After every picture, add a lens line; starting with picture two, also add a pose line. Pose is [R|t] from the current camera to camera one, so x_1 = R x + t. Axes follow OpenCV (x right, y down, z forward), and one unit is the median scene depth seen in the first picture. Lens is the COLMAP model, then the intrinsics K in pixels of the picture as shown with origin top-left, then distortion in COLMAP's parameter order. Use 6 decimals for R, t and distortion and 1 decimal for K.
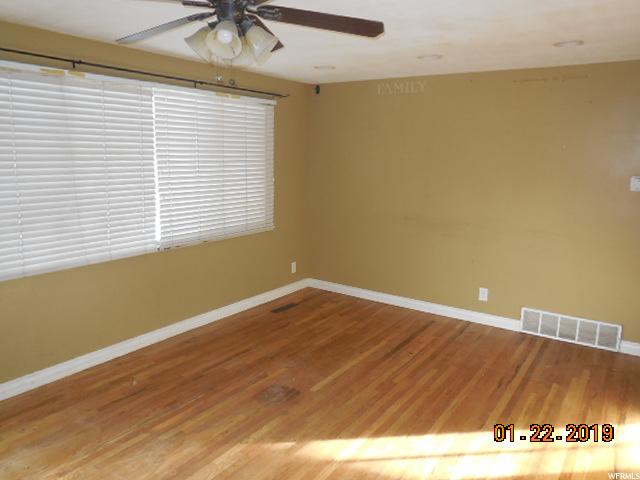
lens RADIAL K [[483.0, 0, 321.4], [0, 483.0, 241.0], [0, 0, 1]] dist [-0.006041, 0.001100]
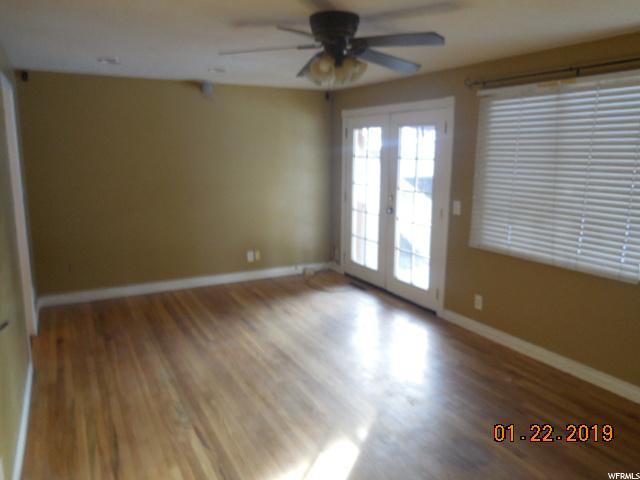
lens RADIAL K [[483.0, 0, 321.4], [0, 483.0, 239.0], [0, 0, 1]] dist [-0.006041, 0.001100]
pose [[-0.443538, 0.140686, -0.885145, 0.655509], [-0.182097, 0.952859, 0.242695, -0.167156], [0.877562, 0.268827, -0.397011, 0.978220]]
